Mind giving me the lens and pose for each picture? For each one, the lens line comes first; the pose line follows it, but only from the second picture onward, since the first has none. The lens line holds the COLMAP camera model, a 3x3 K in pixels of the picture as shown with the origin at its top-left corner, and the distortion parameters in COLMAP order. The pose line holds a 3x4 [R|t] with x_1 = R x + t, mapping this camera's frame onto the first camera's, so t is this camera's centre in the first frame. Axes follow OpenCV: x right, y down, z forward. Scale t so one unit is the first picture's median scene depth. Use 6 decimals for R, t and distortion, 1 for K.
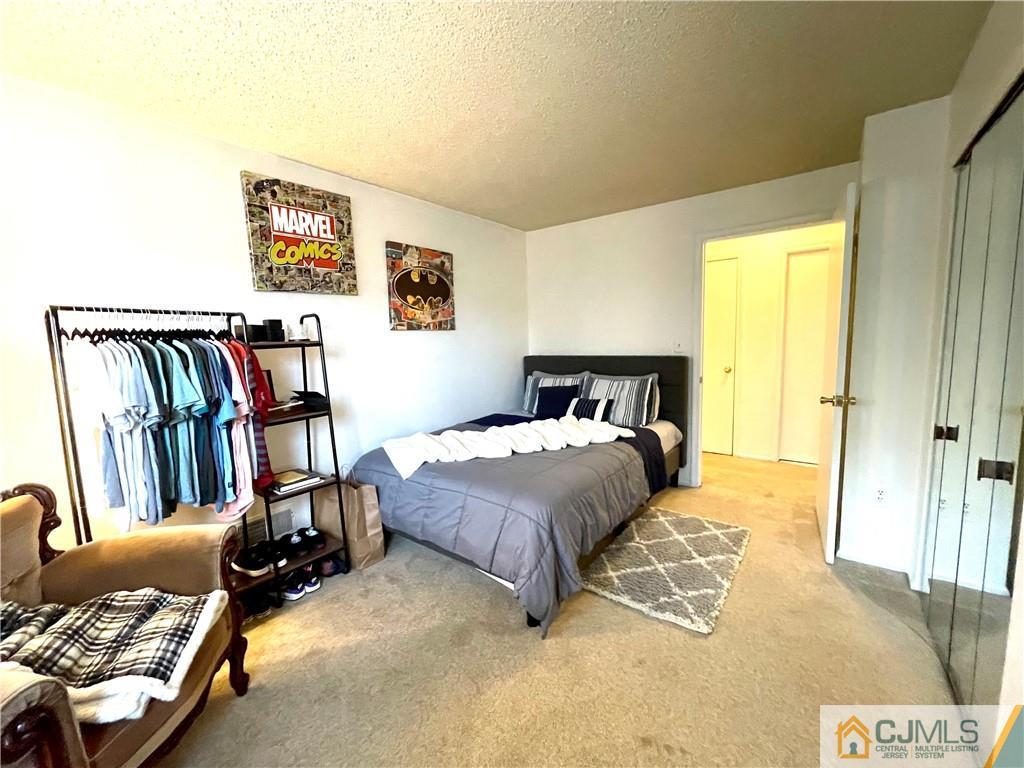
lens RADIAL K [[417.3, 0, 509.5], [0, 417.3, 380.3], [0, 0, 1]] dist [-0.001679, -0.000351]
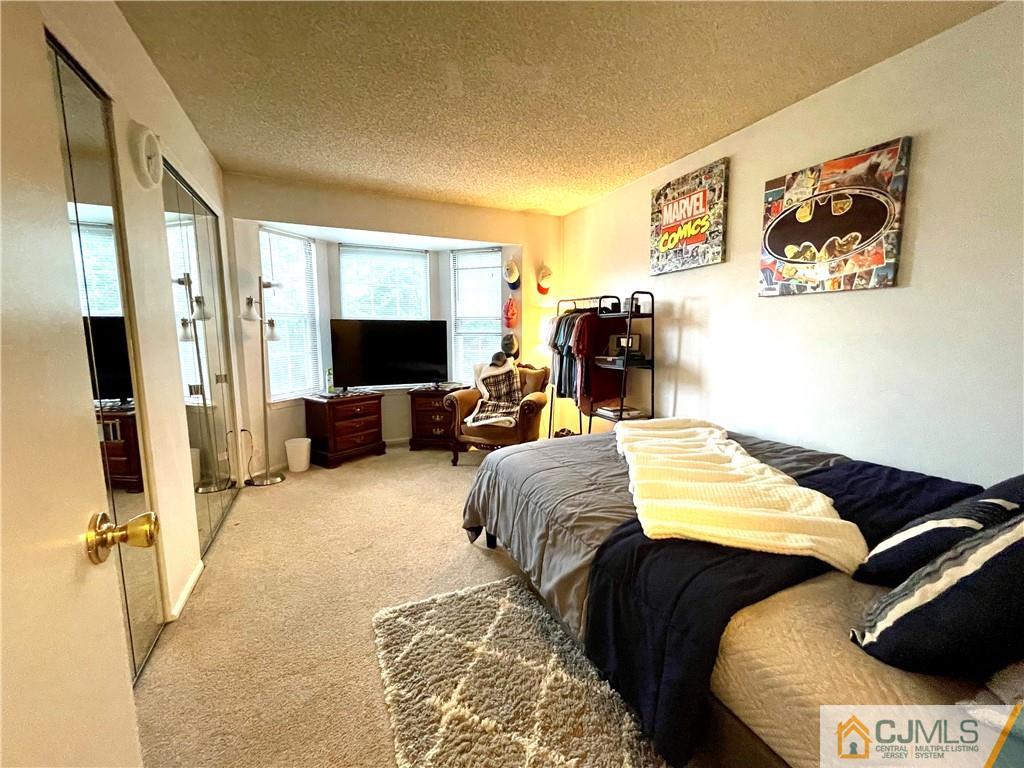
lens RADIAL K [[417.3, 0, 513.5], [0, 417.3, 385.9], [0, 0, 1]] dist [-0.001679, -0.000351]
pose [[-0.468885, 0.132610, -0.873248, 0.744890], [-0.090016, 0.976343, 0.196599, -0.079309], [0.878661, 0.170789, -0.445855, 1.111553]]
